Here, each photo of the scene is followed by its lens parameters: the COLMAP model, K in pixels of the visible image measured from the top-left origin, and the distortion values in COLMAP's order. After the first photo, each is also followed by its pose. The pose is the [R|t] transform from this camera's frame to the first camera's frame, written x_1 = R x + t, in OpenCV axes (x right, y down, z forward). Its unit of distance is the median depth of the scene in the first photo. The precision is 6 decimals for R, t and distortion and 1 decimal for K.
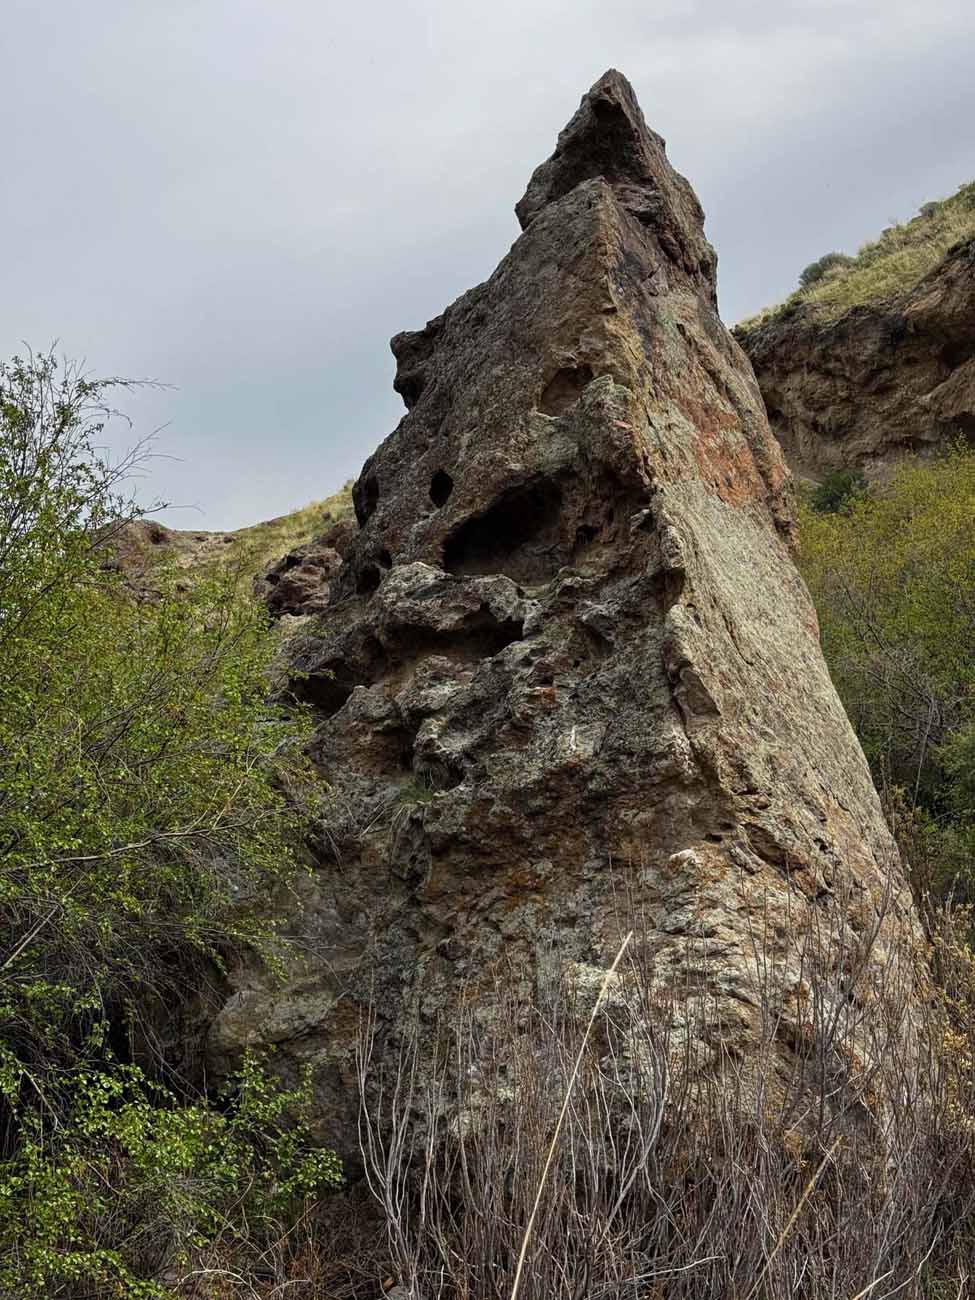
lens RADIAL K [[1806.5, 0, 487.5], [0, 1806.5, 650.0], [0, 0, 1]] dist [0.192962, -0.329549]
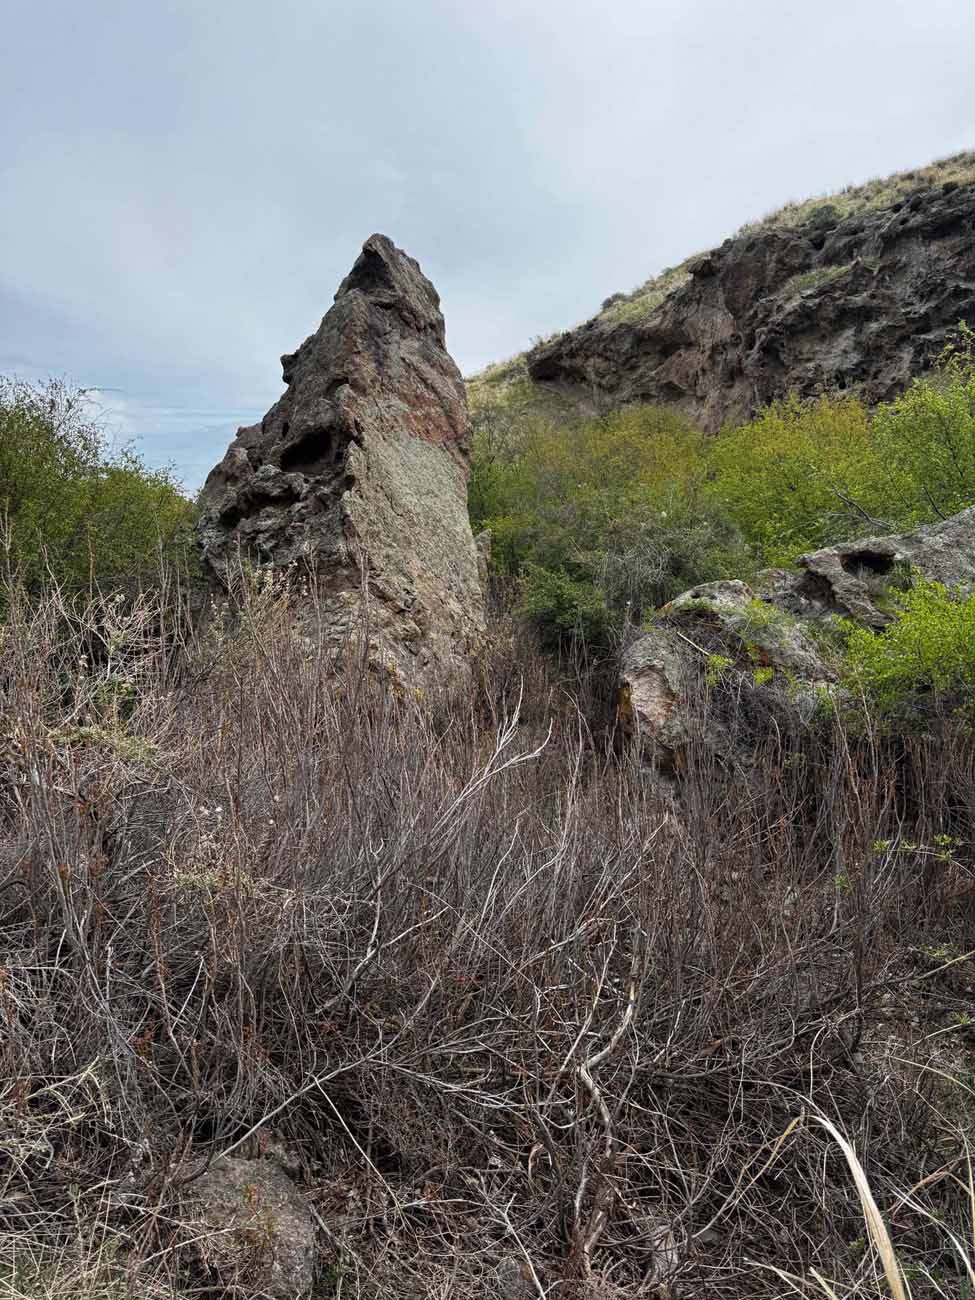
lens RADIAL K [[906.1, 0, 488.2], [0, 906.1, 680.3], [0, 0, 1]] dist [0.083622, -0.088803]
pose [[0.999462, 0.032748, -0.001865, 0.237990], [-0.031671, 0.978281, 0.204850, -0.025482], [0.008533, -0.204680, 0.978792, -0.190351]]
